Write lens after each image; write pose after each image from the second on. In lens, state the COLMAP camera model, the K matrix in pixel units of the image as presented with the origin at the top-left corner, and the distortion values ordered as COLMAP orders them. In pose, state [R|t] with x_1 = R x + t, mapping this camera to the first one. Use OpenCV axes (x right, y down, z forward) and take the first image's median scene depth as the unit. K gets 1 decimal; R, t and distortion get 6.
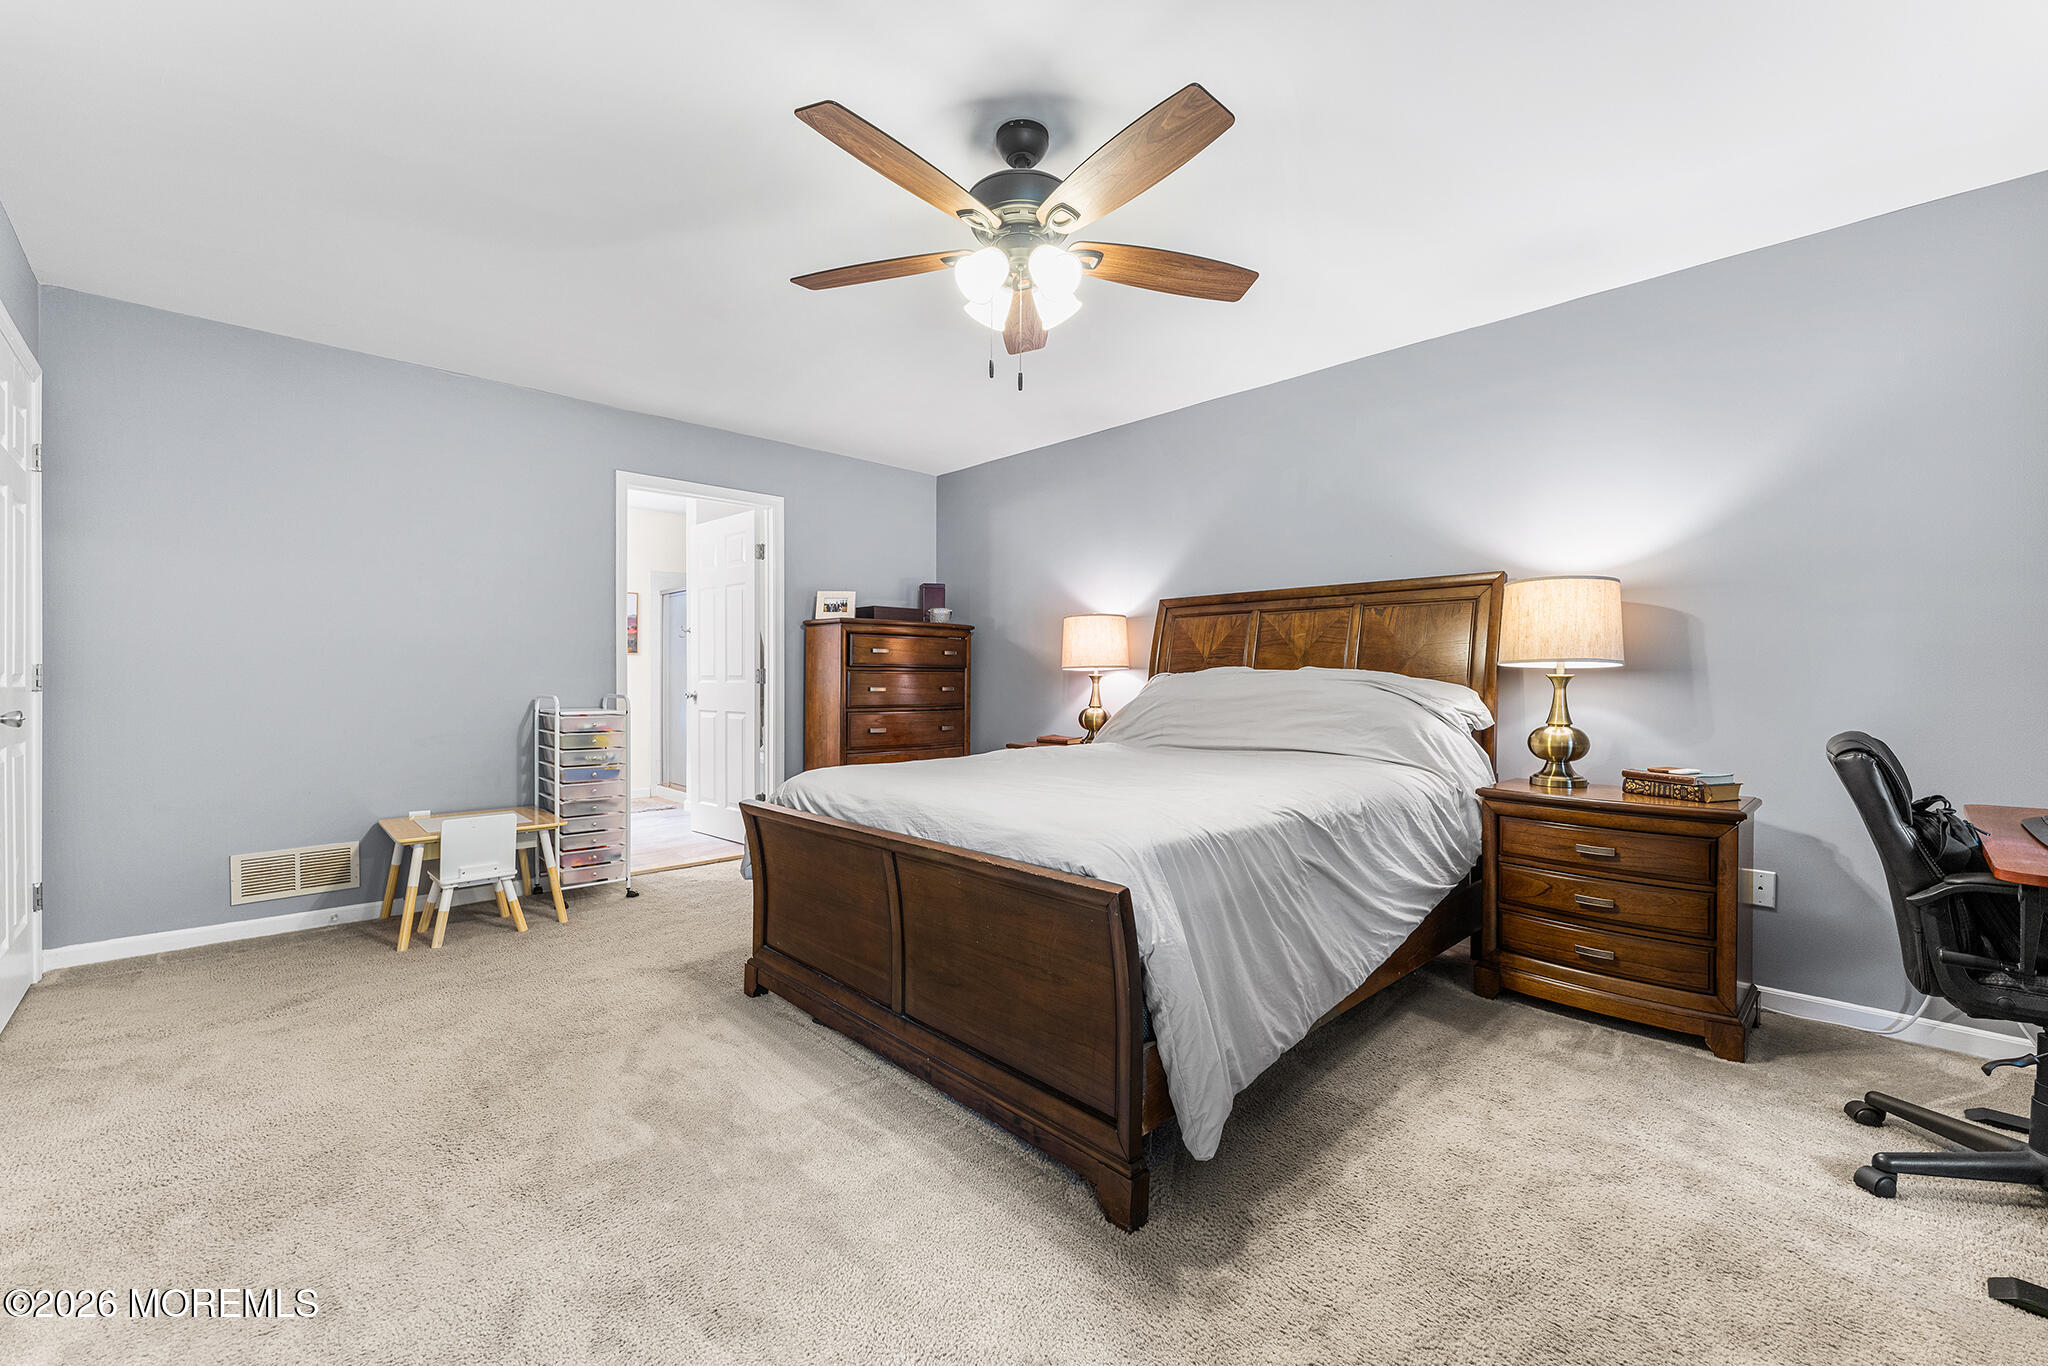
lens RADIAL K [[828.8, 0, 1033.1], [0, 828.8, 675.9], [0, 0, 1]] dist [0.000965, -0.001378]
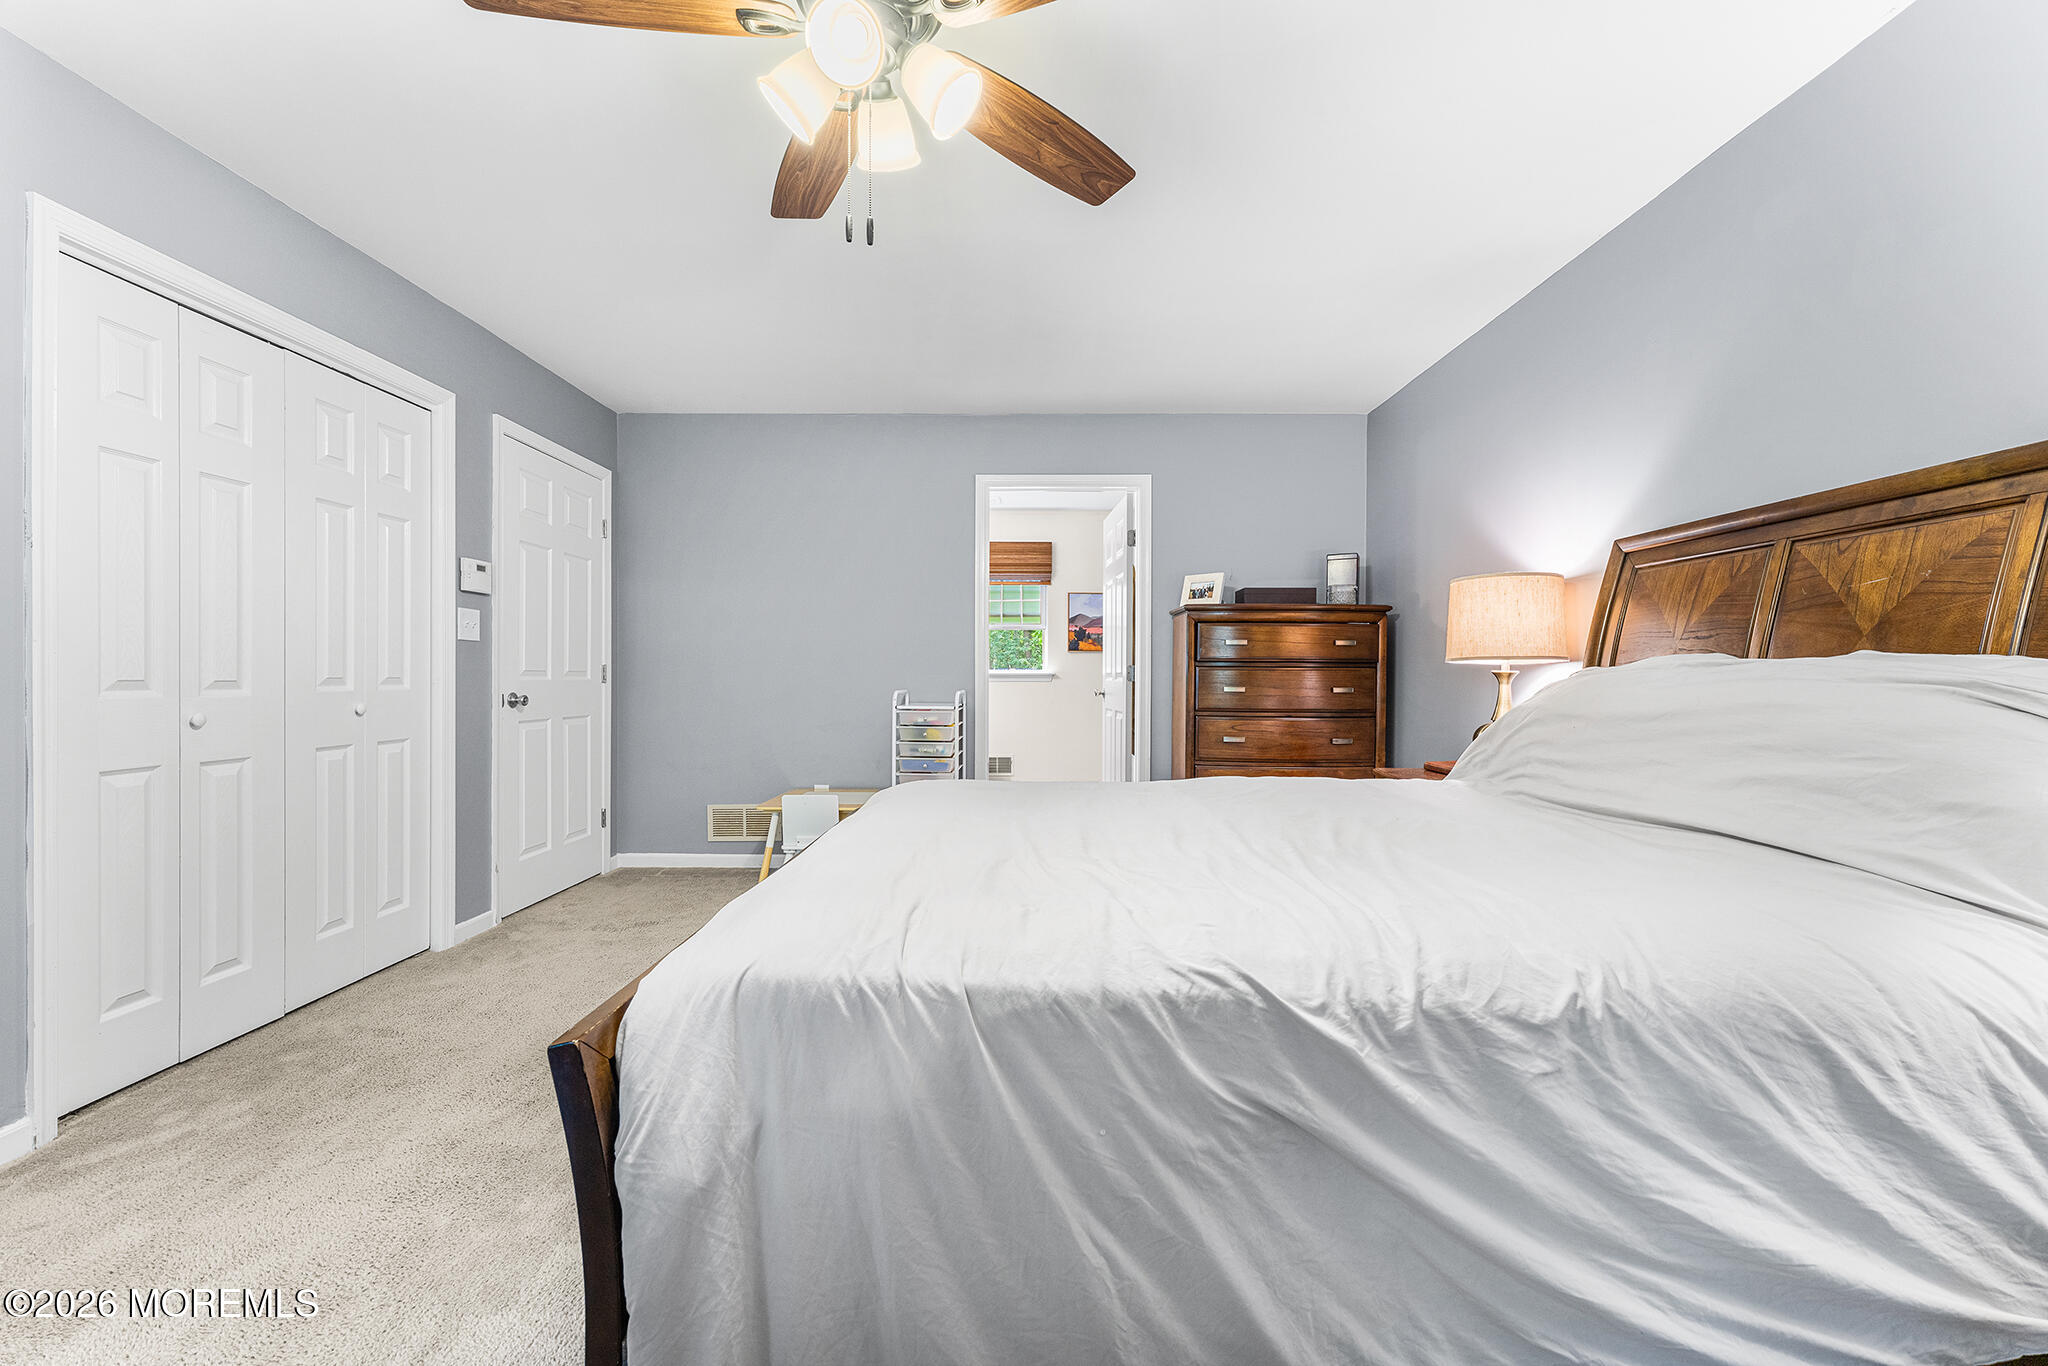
lens RADIAL K [[828.8, 0, 1024.3], [0, 828.8, 683.2], [0, 0, 1]] dist [0.000965, -0.001378]
pose [[0.710656, 0.007916, -0.703495, 0.299445], [-0.000273, 0.999940, 0.010975, 0.001576], [0.703539, -0.007608, 0.710616, 0.335102]]
